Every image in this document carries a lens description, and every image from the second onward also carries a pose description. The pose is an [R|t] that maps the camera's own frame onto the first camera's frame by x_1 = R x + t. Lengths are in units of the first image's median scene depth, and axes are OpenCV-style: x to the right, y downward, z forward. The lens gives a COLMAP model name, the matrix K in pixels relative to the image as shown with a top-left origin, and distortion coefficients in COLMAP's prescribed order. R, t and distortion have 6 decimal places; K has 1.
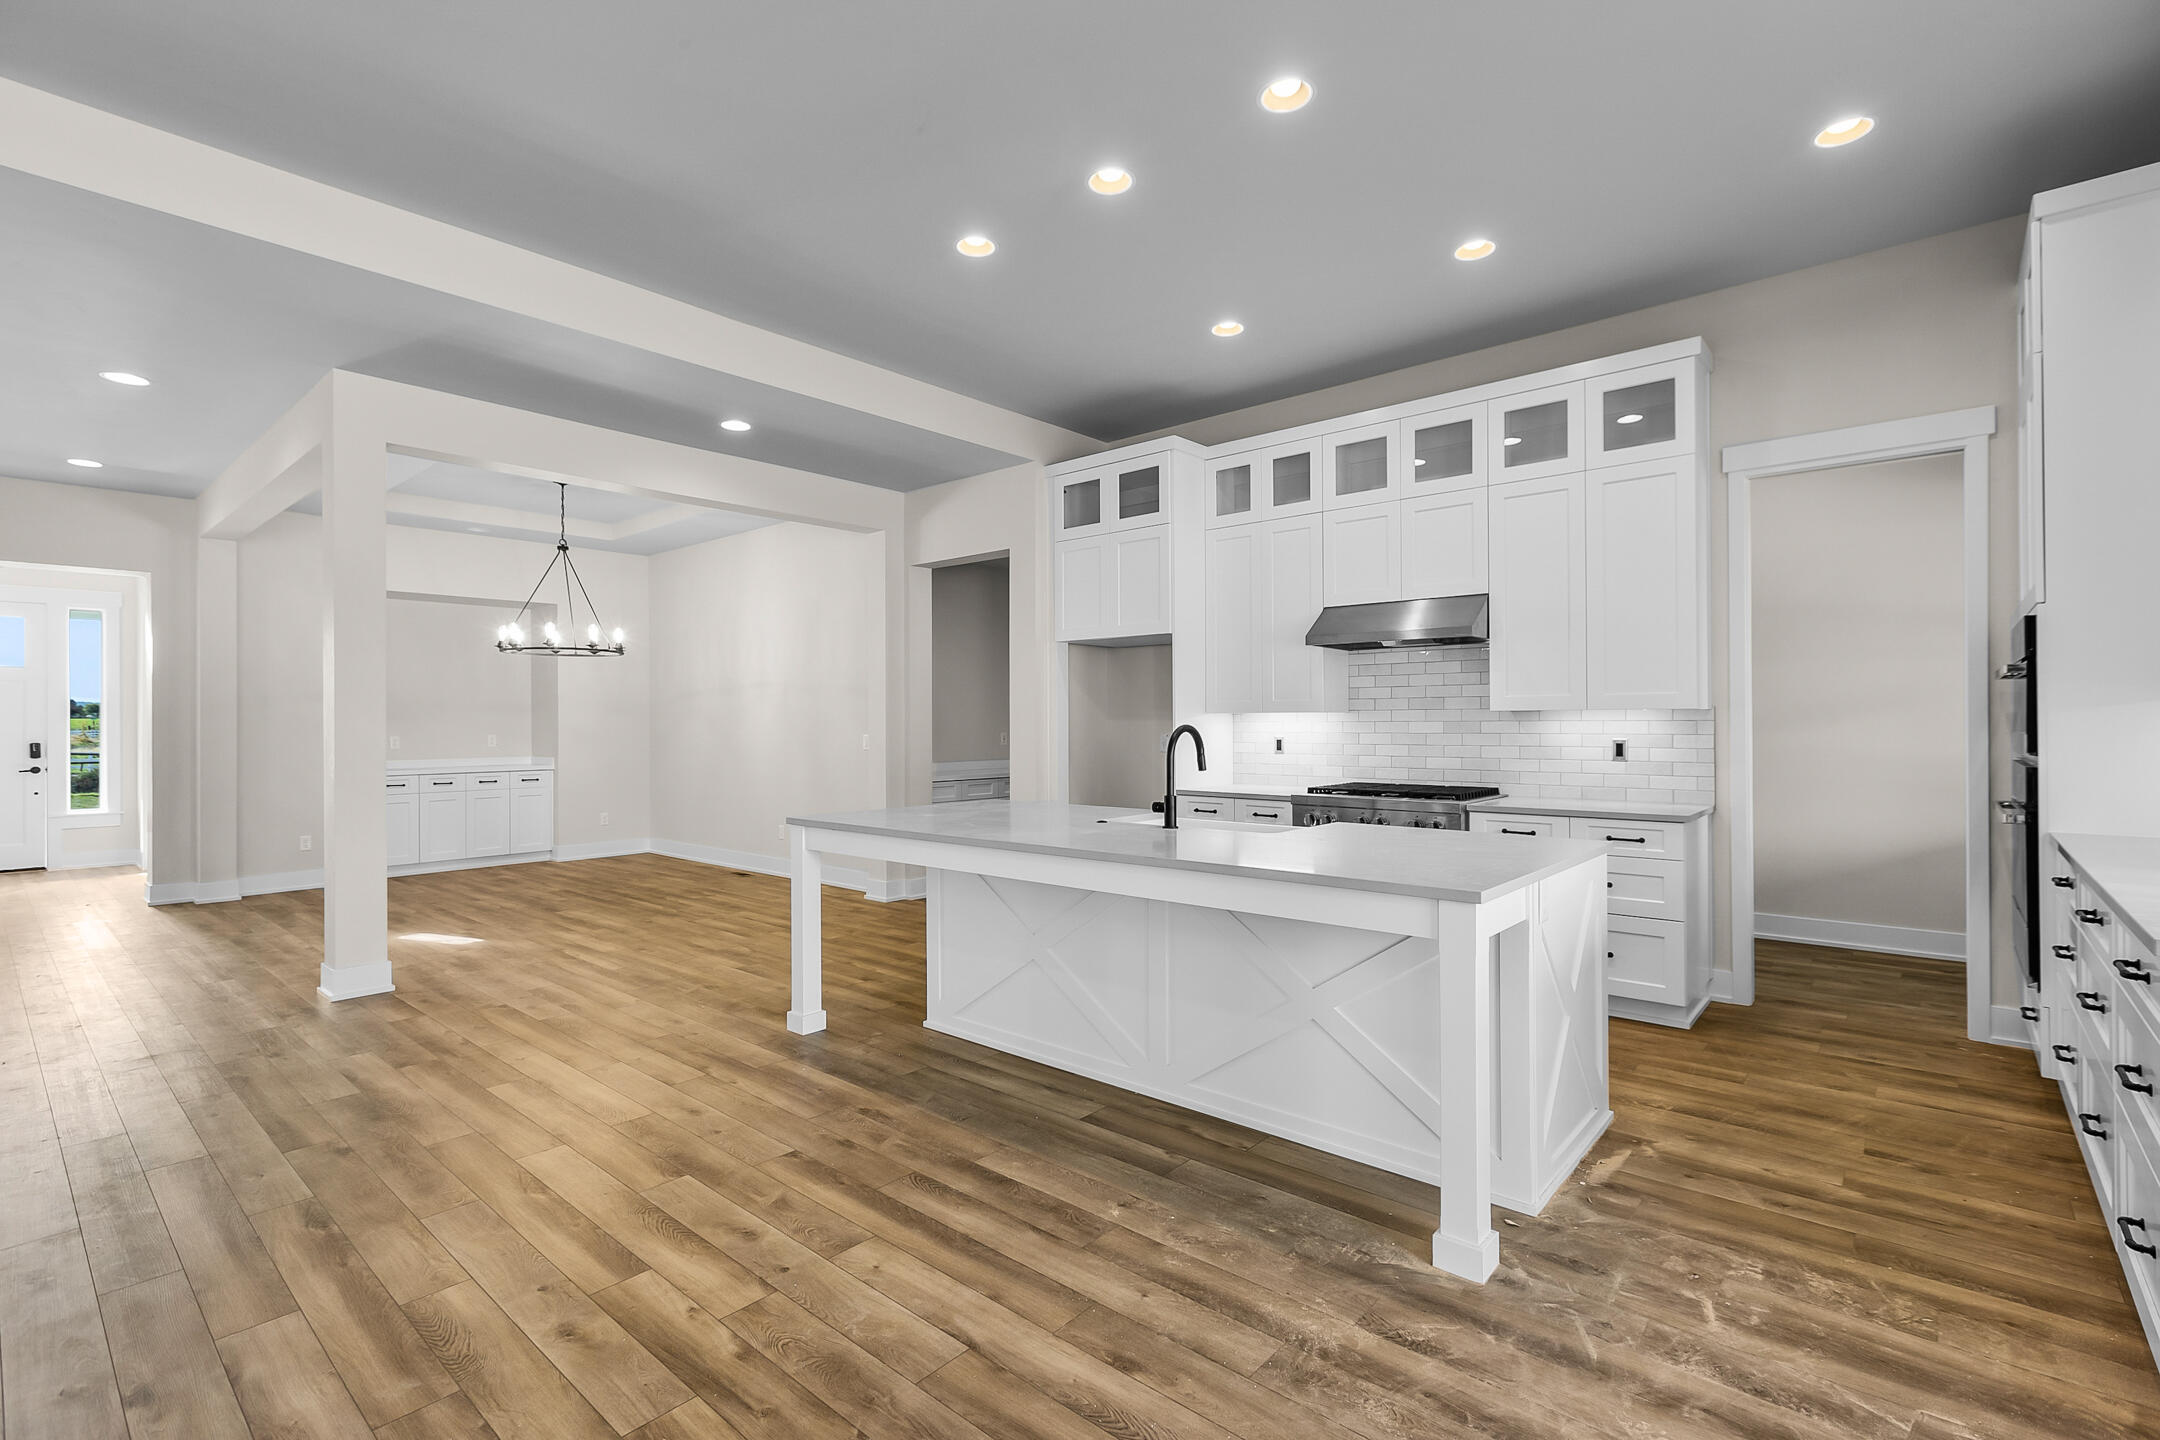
lens RADIAL K [[970.3, 0, 1091.7], [0, 970.3, 711.5], [0, 0, 1]] dist [0.000603, -0.000354]
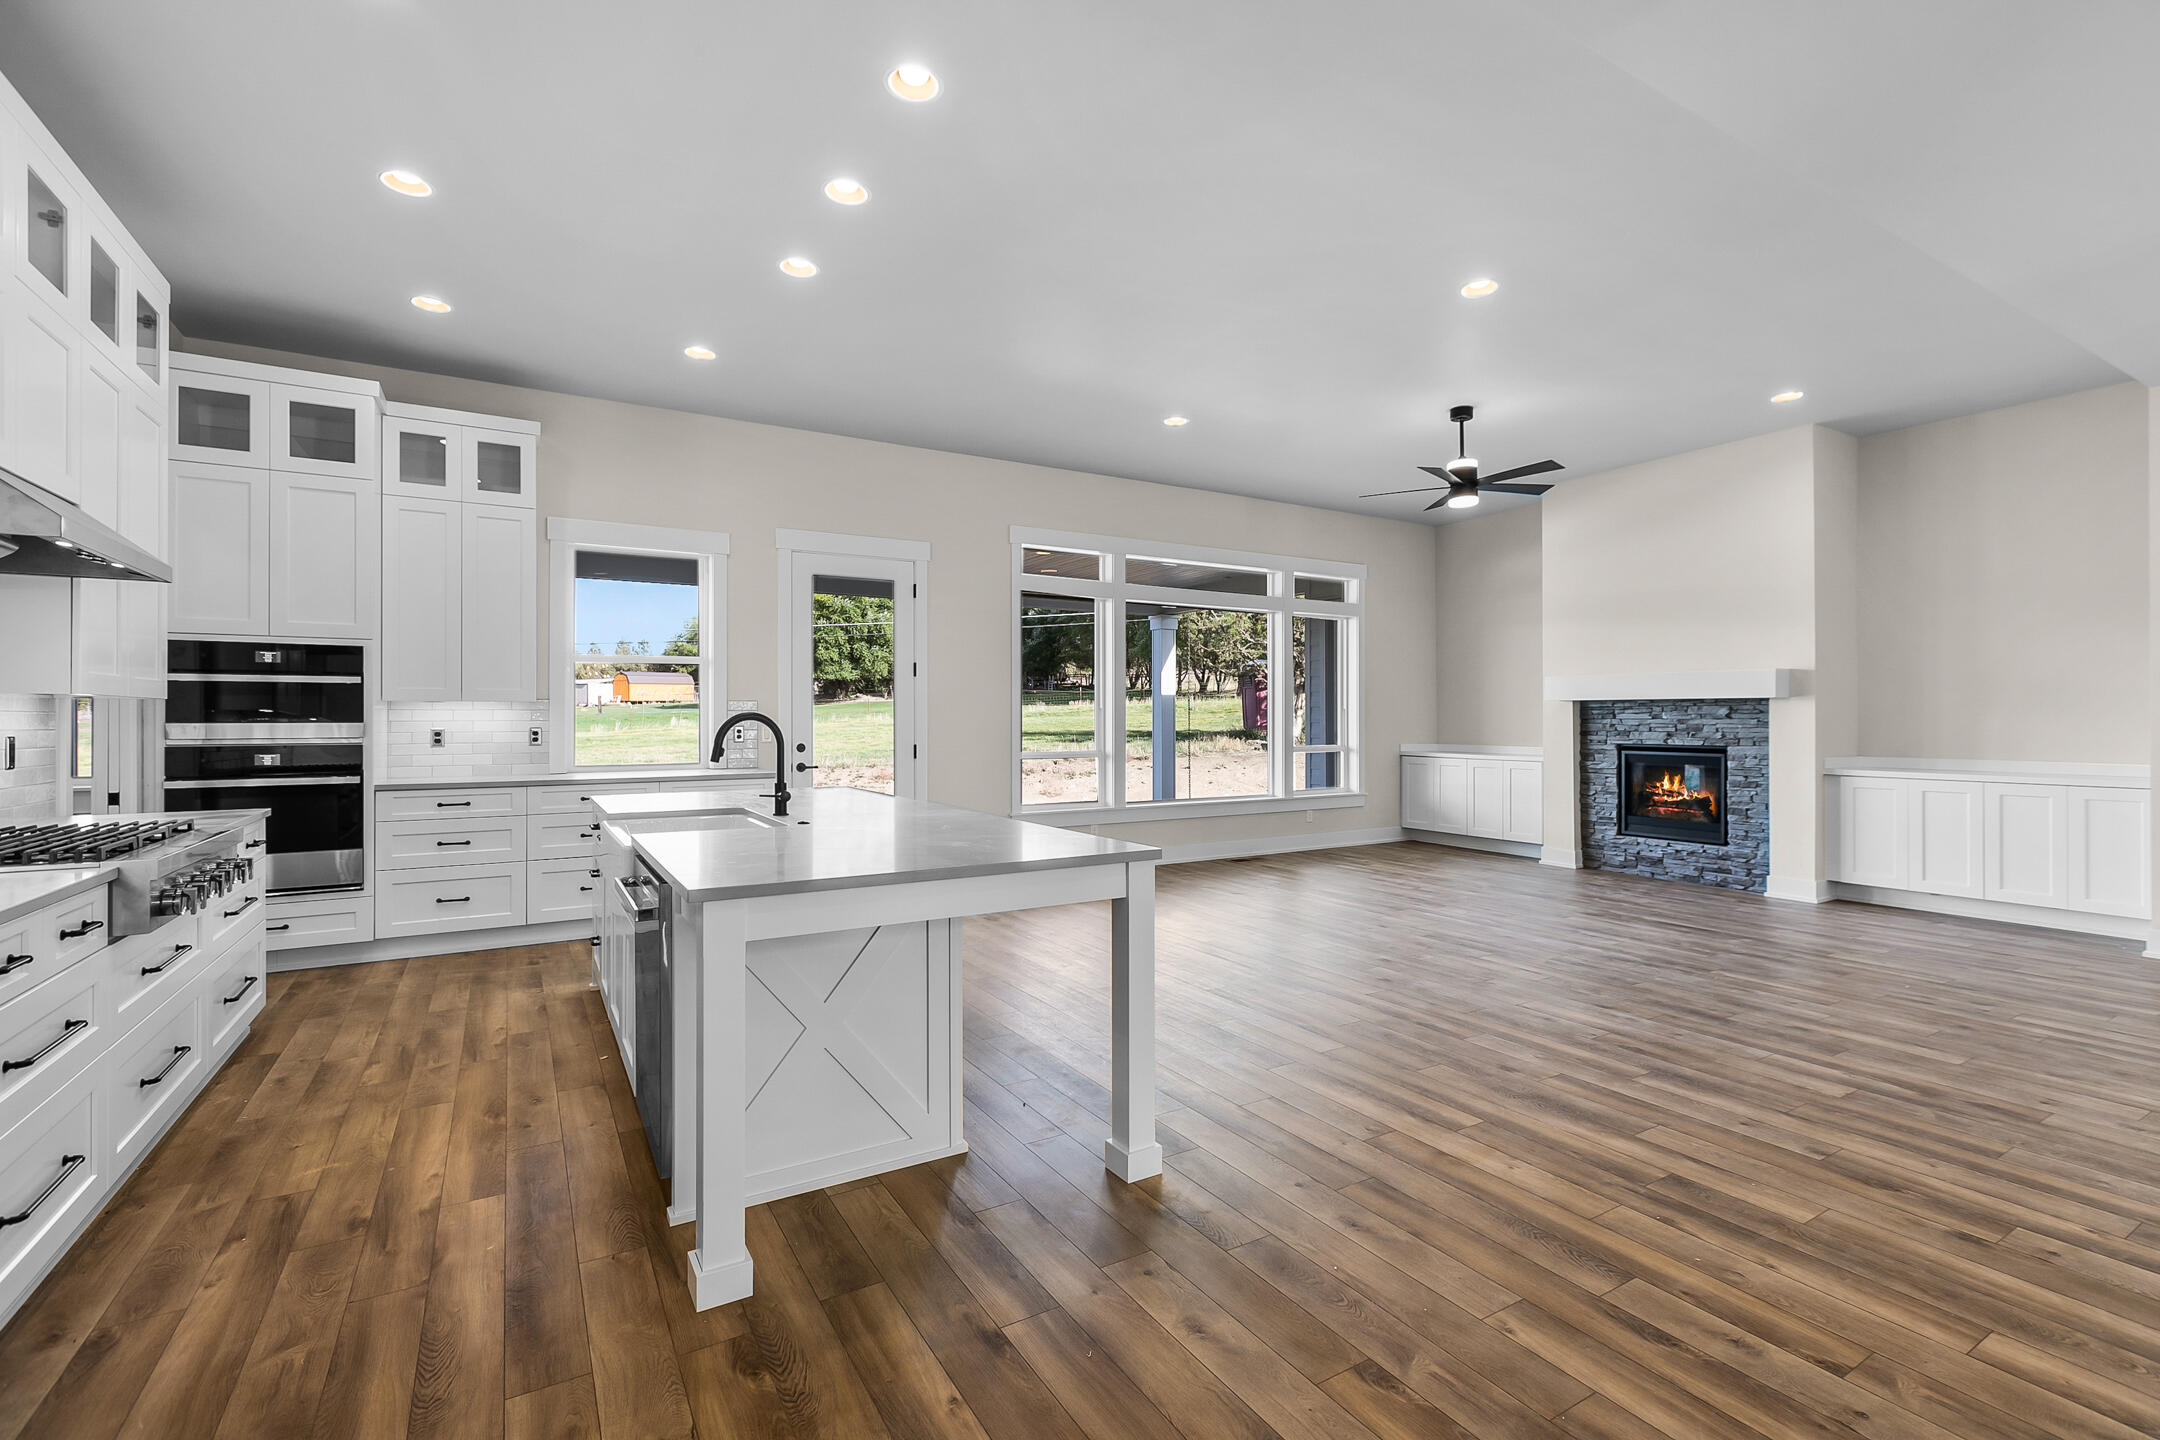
lens RADIAL K [[963.4, 0, 1091.2], [0, 963.4, 714.8], [0, 0, 1]] dist [0.001338, -0.000650]
pose [[-0.950665, 0.008174, 0.310111, -0.481712], [0.004025, 0.999894, -0.014019, 0.028733], [-0.310192, -0.012079, -0.950597, 1.666486]]
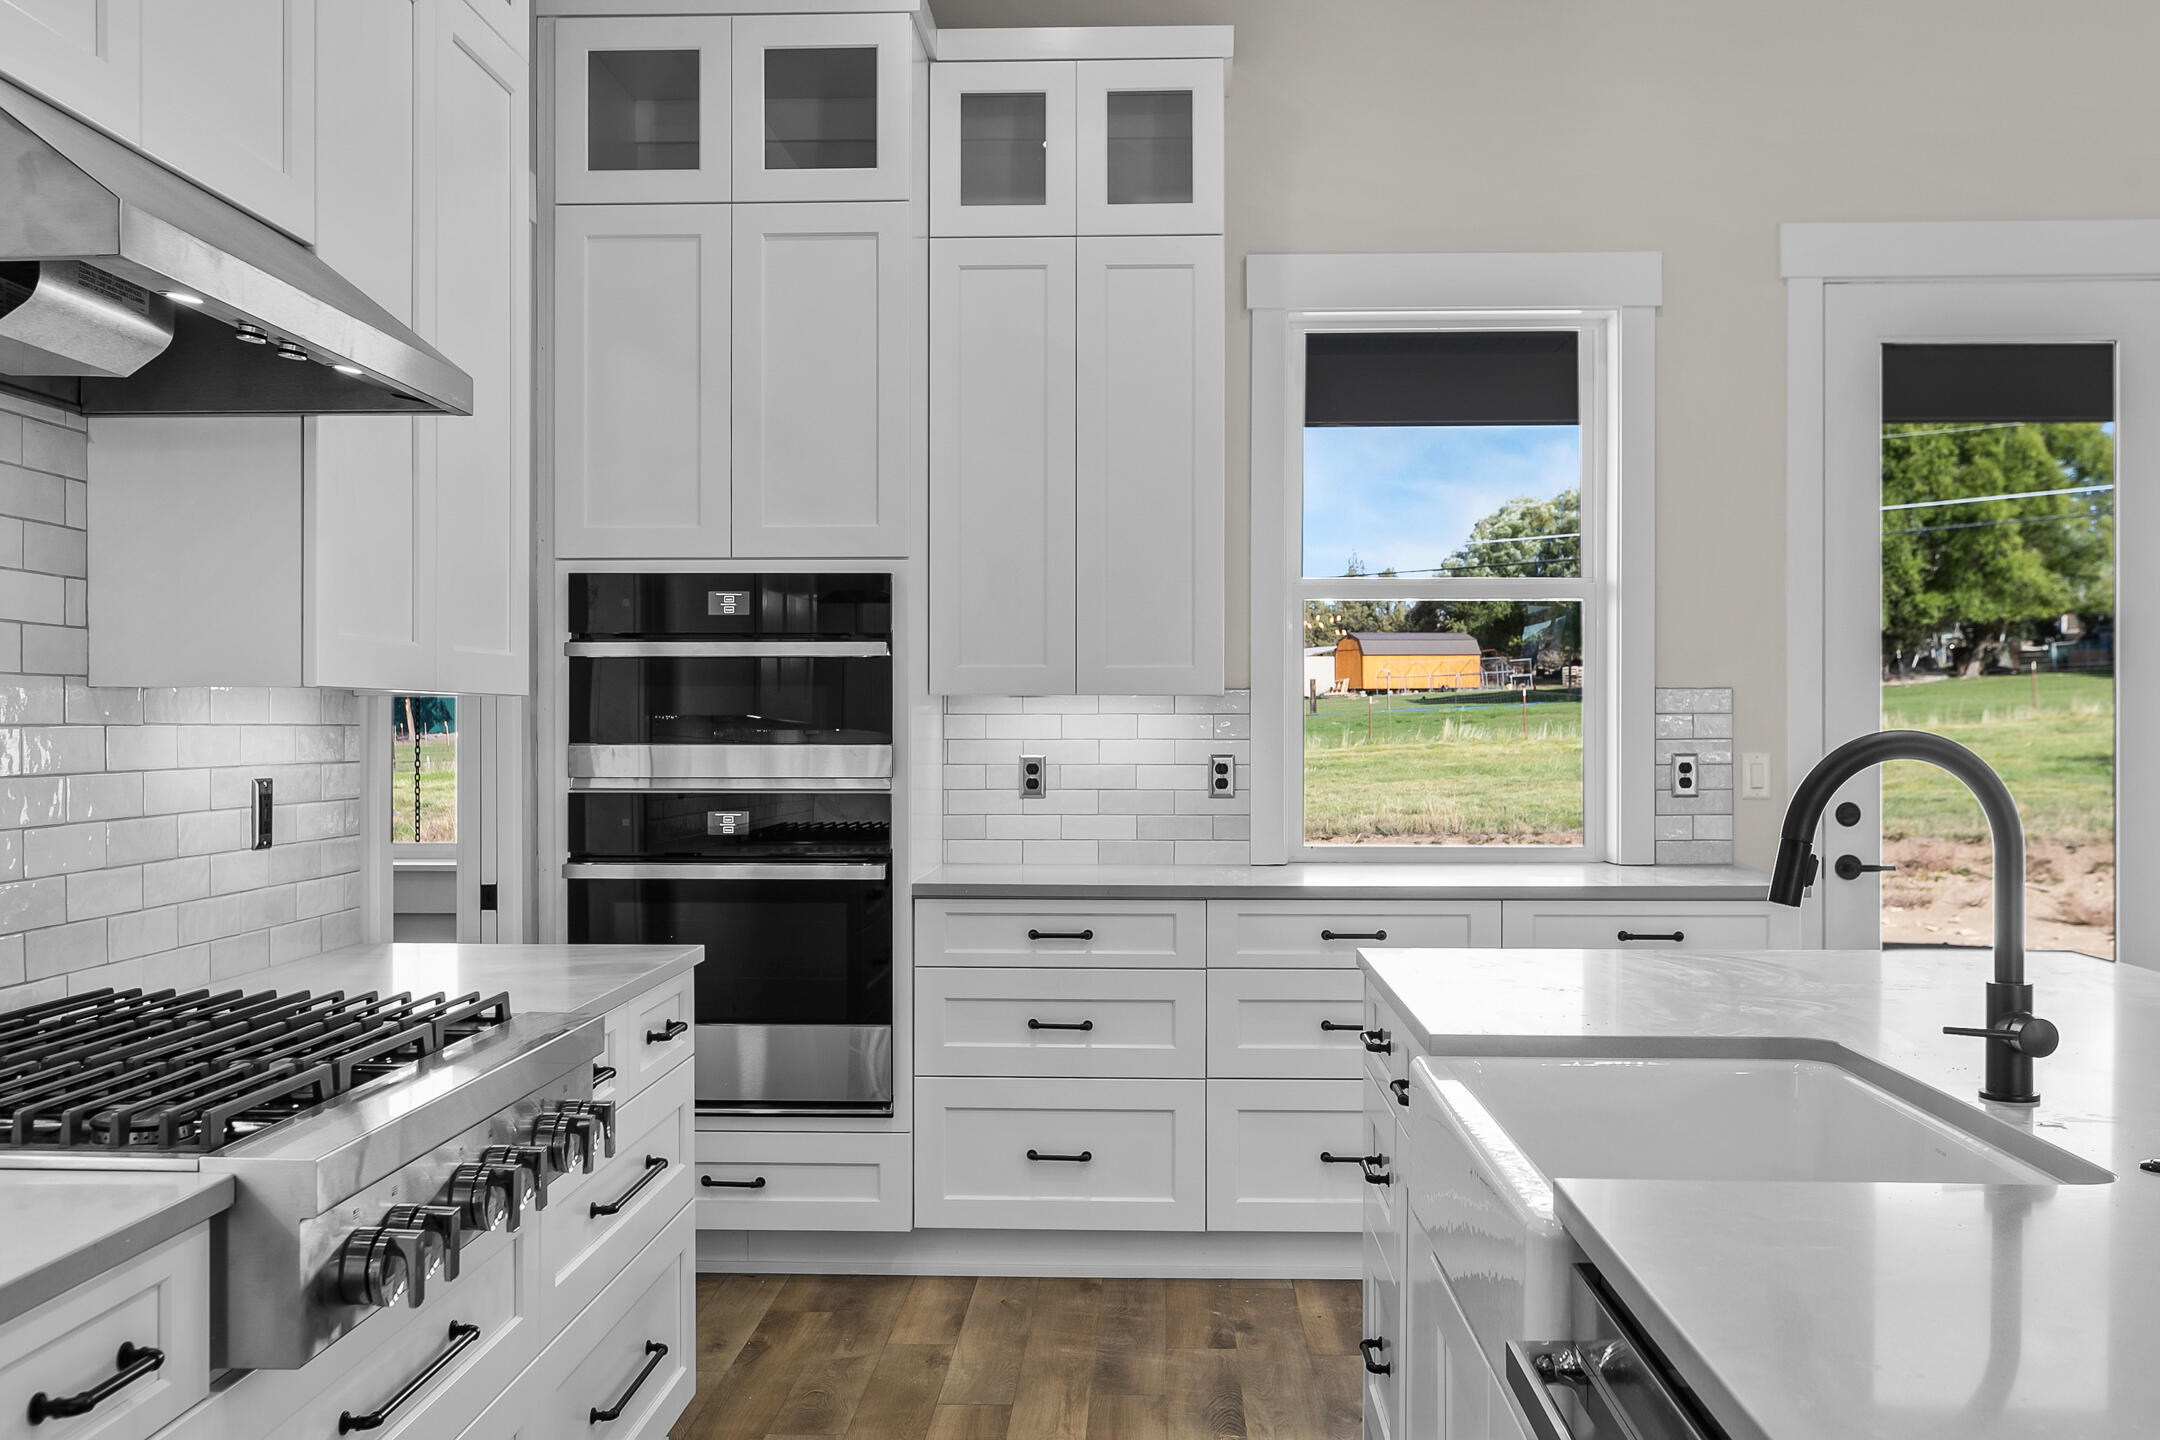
lens RADIAL K [[2004.0, 0, 1089.3], [0, 2004.0, 727.4], [0, 0, 1]] dist [-0.010143, -0.004311]
pose [[-0.624280, 0.003629, 0.781192, -0.185854], [-0.003959, 0.999962, -0.007809, 0.016540], [-0.781190, -0.007968, -0.624242, 1.414891]]
